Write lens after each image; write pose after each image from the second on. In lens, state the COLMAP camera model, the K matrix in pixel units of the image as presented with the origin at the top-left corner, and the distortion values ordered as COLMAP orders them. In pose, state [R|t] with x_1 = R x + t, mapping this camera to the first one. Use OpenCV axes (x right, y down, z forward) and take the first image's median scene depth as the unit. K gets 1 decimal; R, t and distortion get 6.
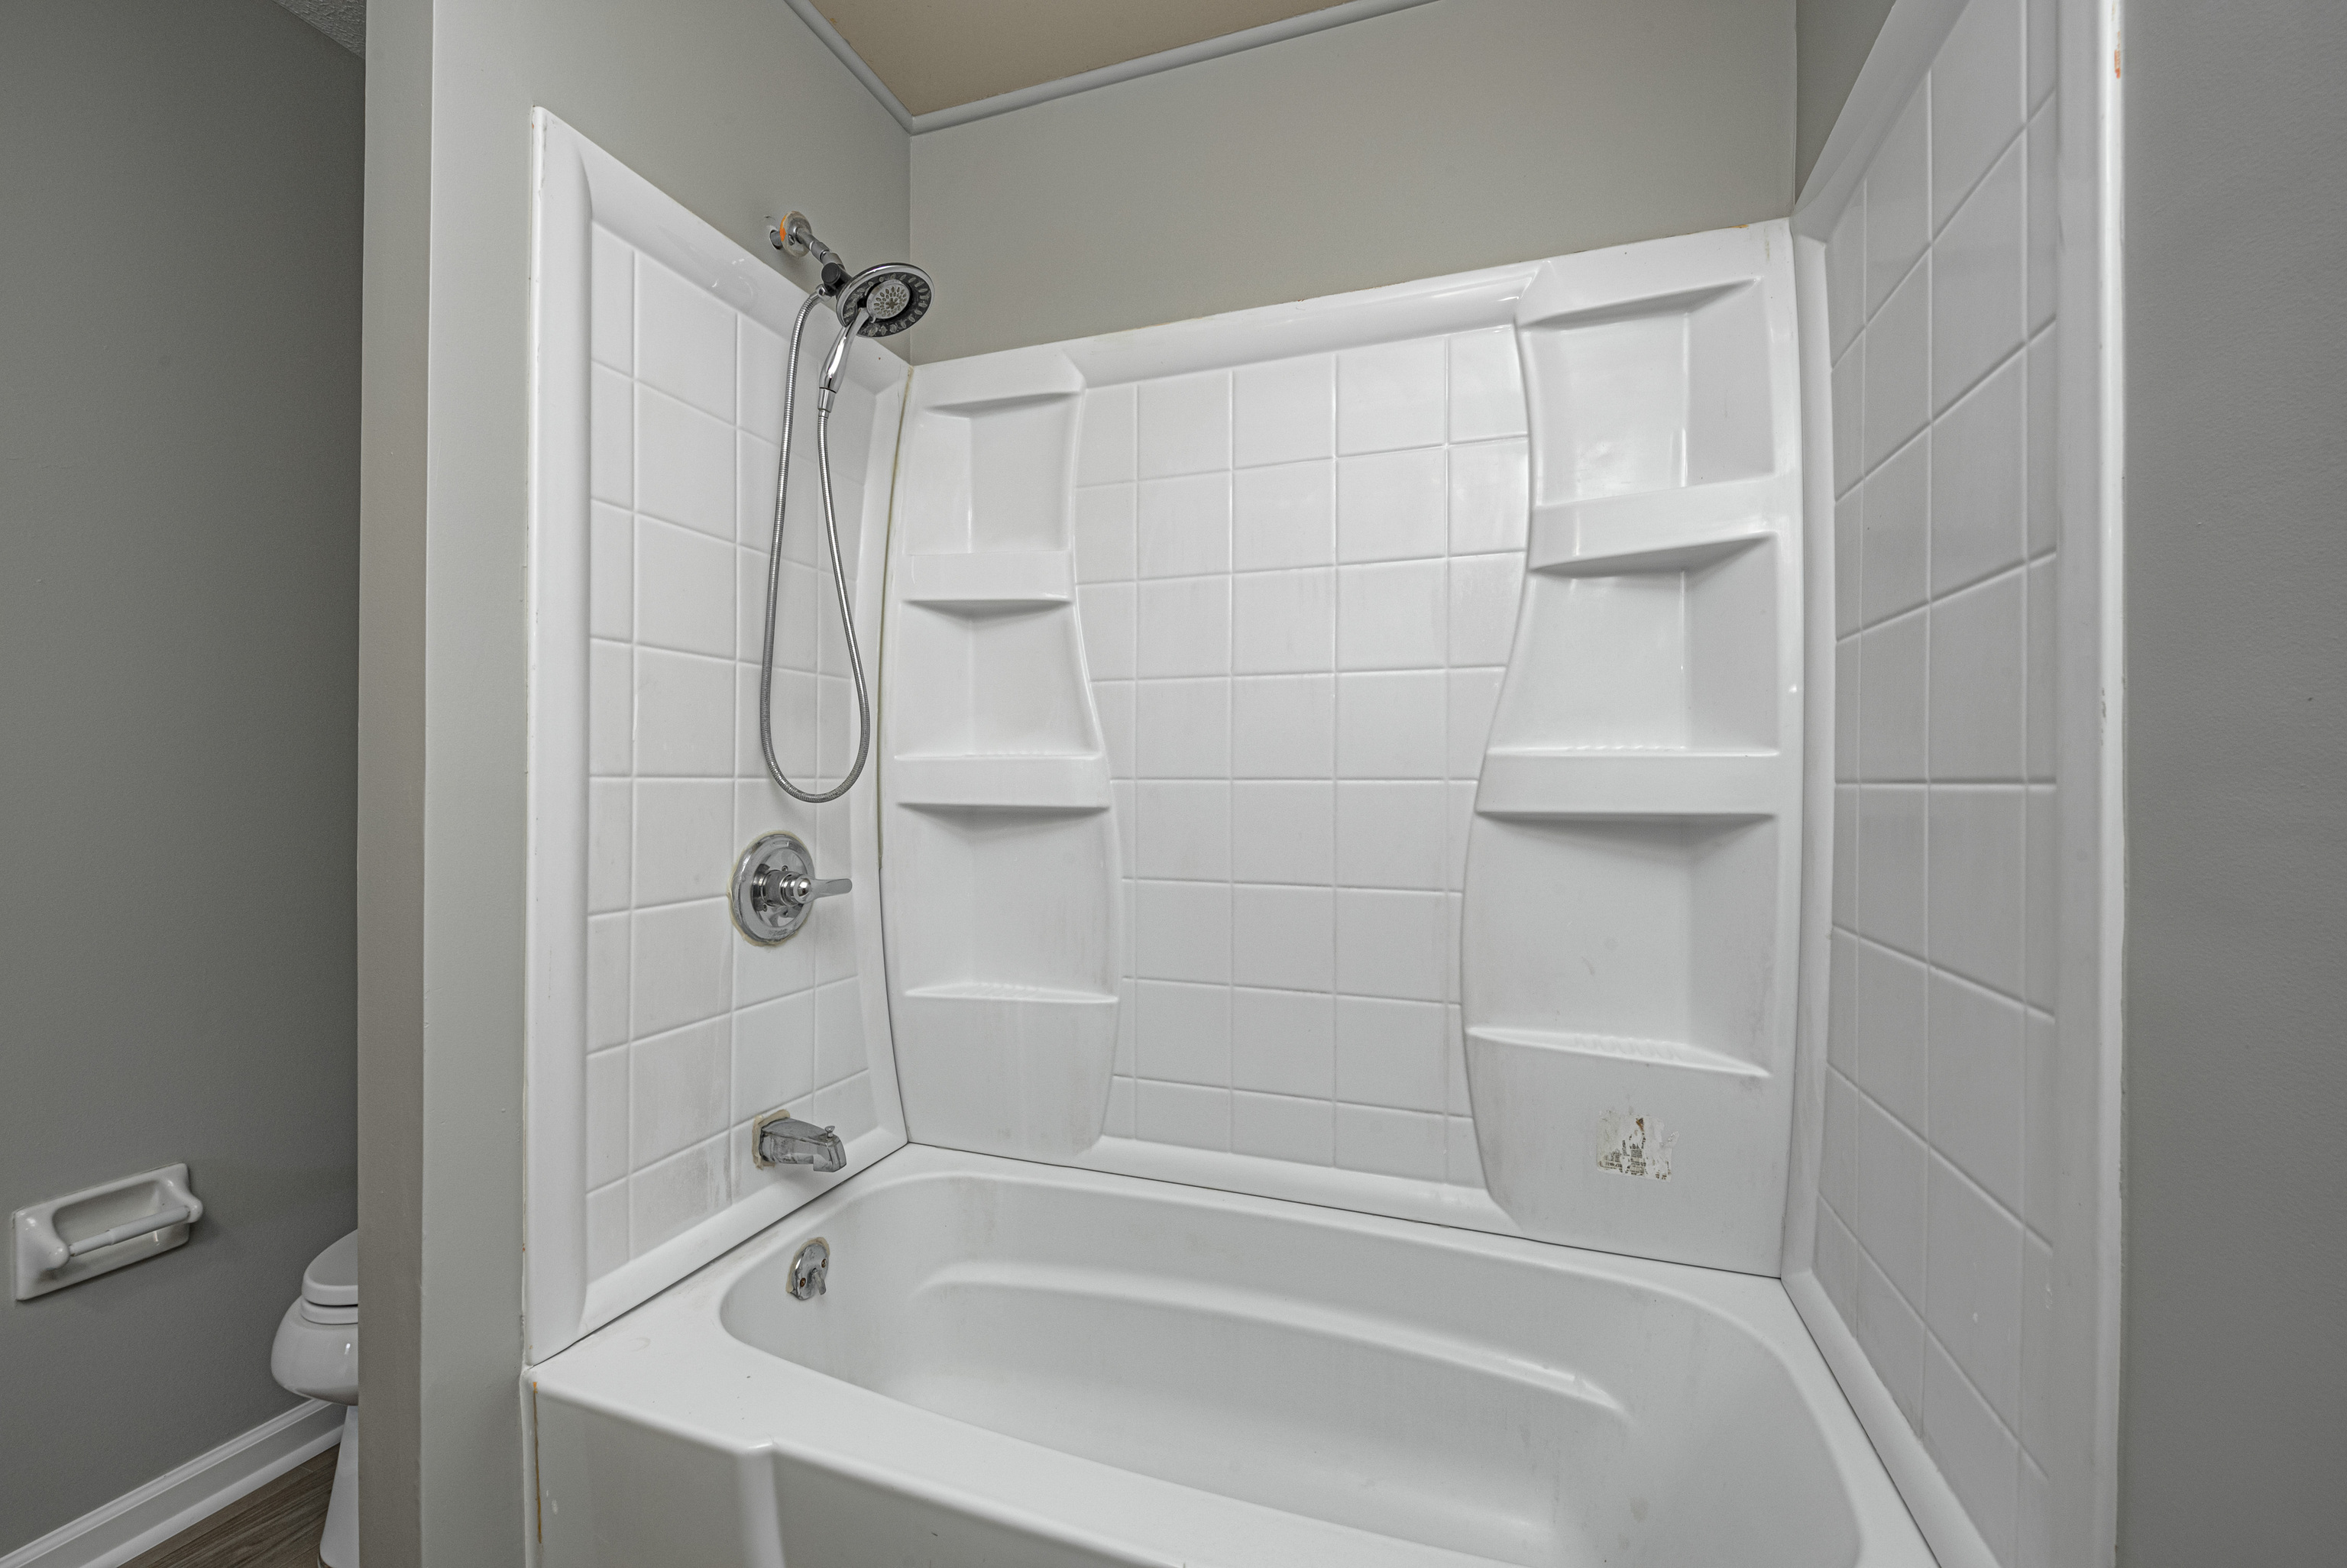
lens RADIAL K [[938.4, 0, 1169.6], [0, 938.4, 779.5], [0, 0, 1]] dist [0.000976, -0.001685]
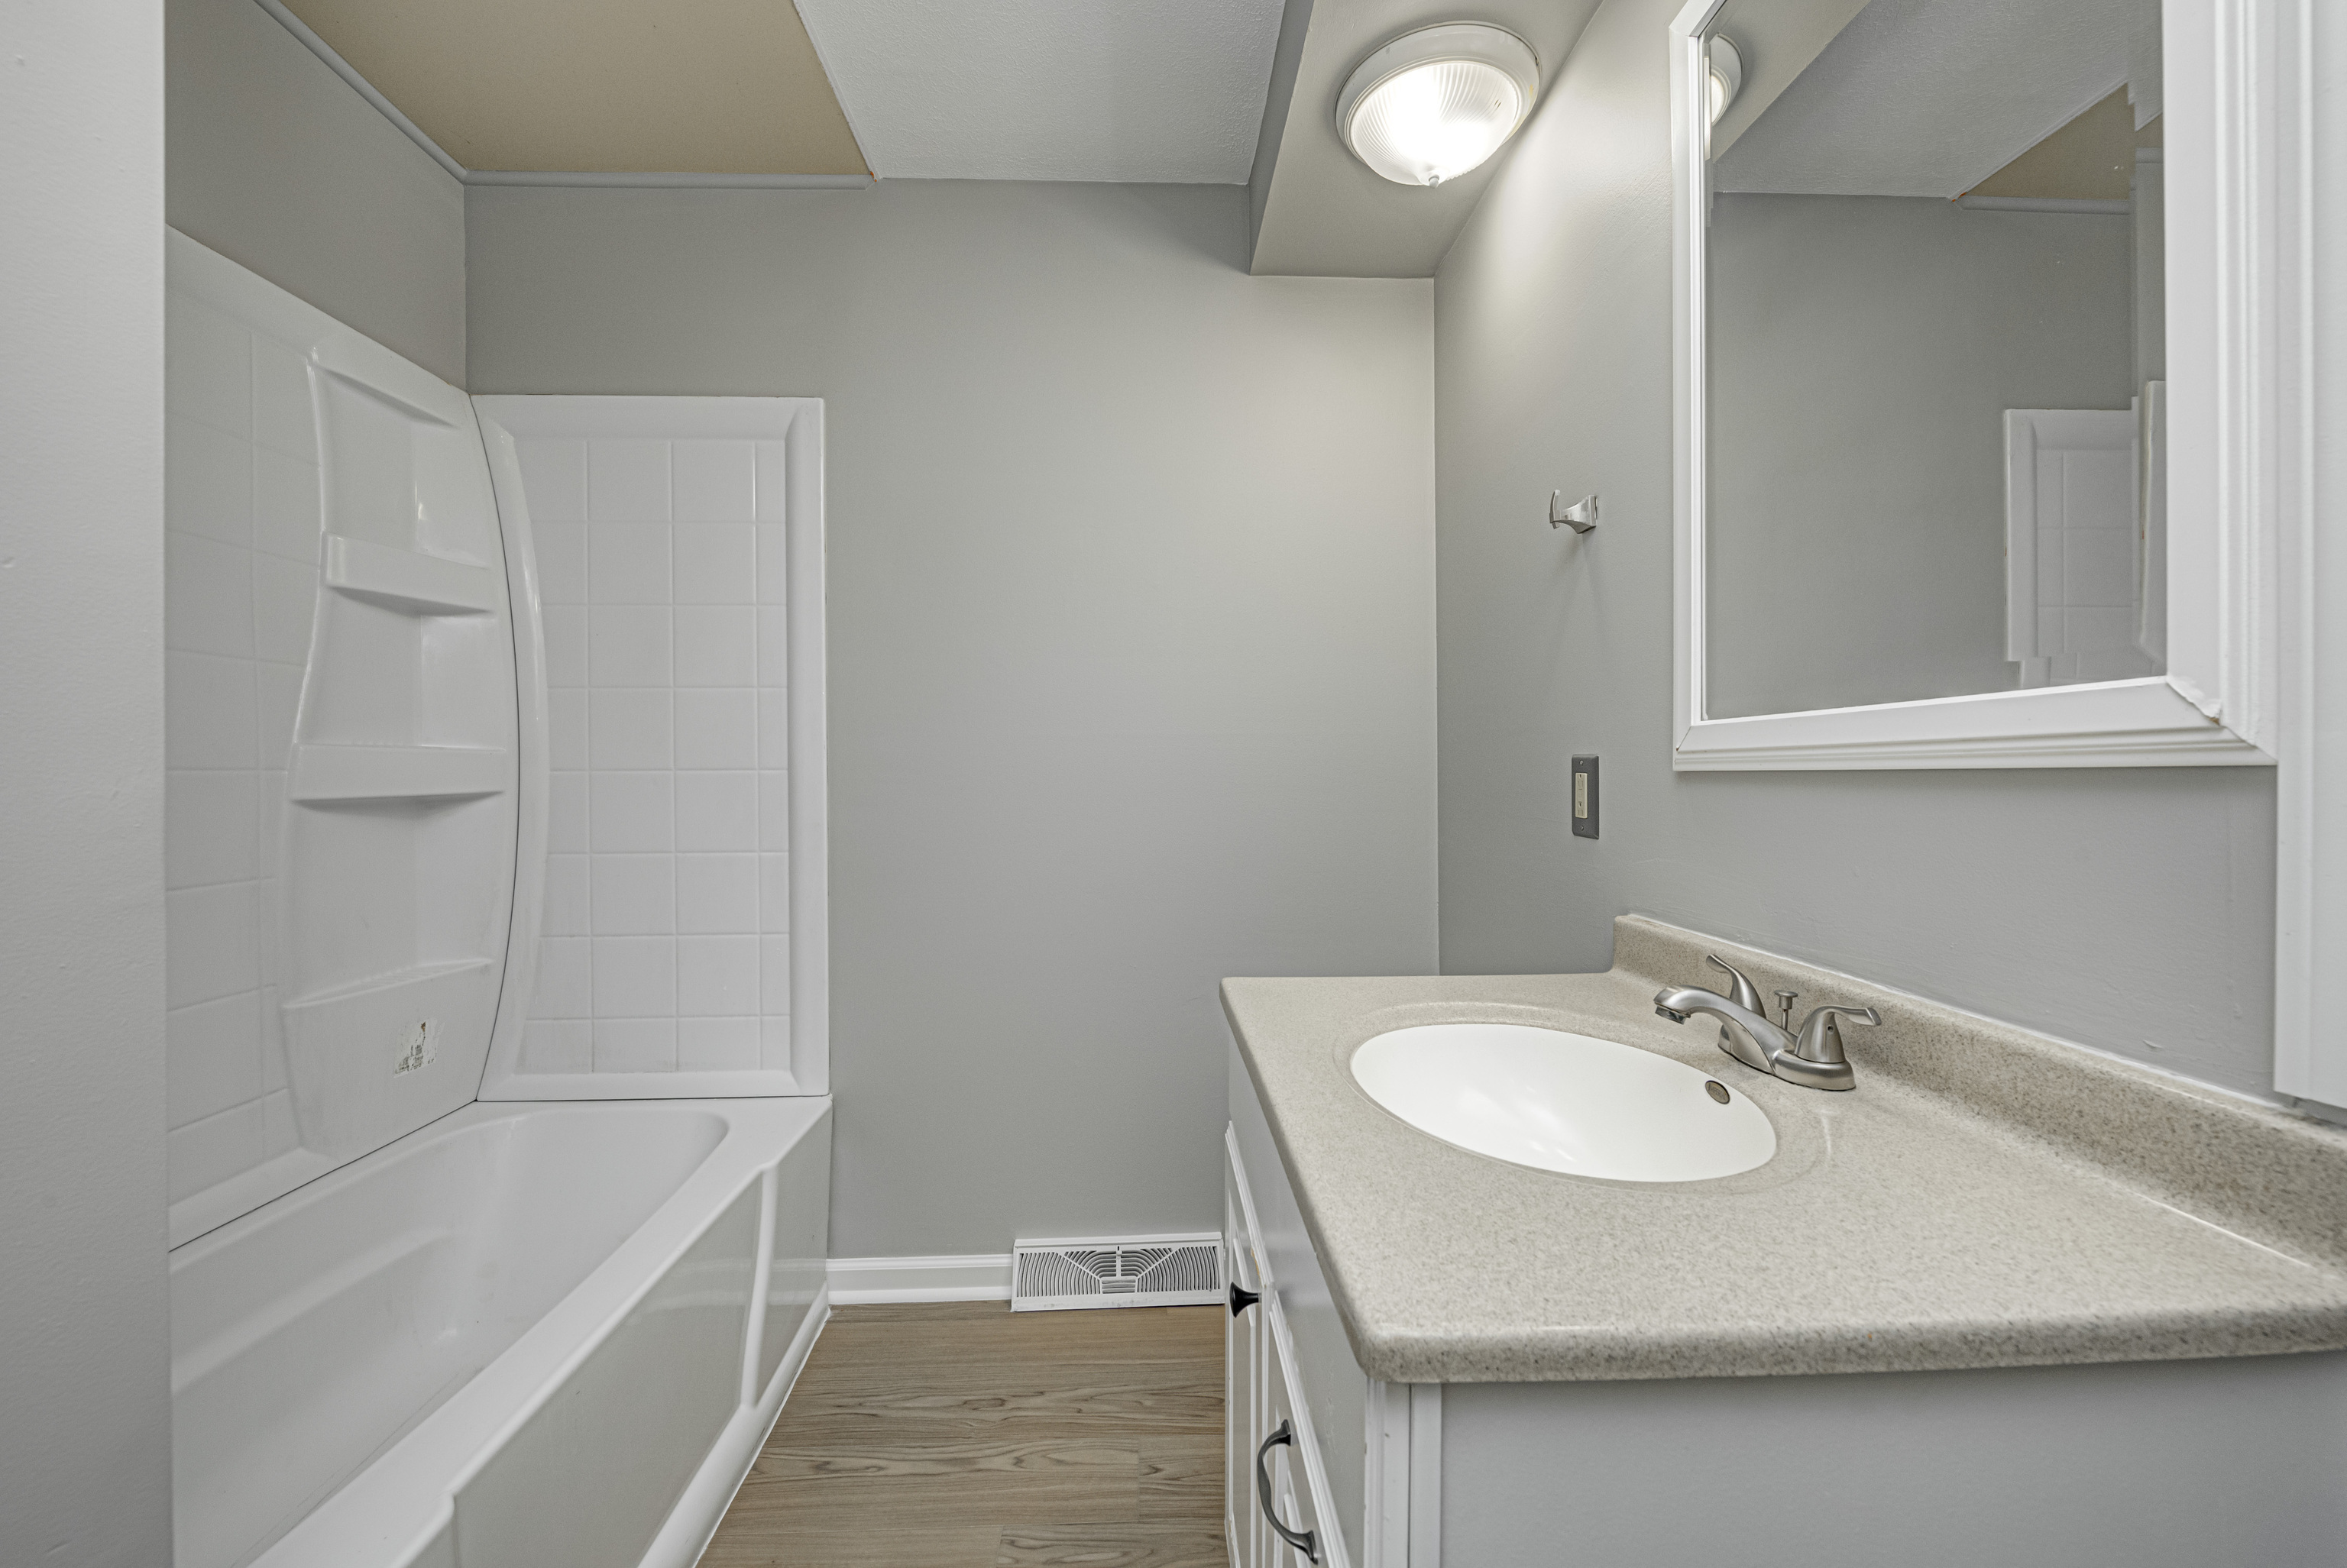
lens RADIAL K [[938.4, 0, 1171.4], [0, 938.4, 777.6], [0, 0, 1]] dist [0.000976, -0.001685]
pose [[-0.372815, 0.001324, 0.927905, -1.125657], [0.014746, 0.999881, 0.004498, 0.021787], [-0.927788, 0.015360, -0.372790, 0.501607]]
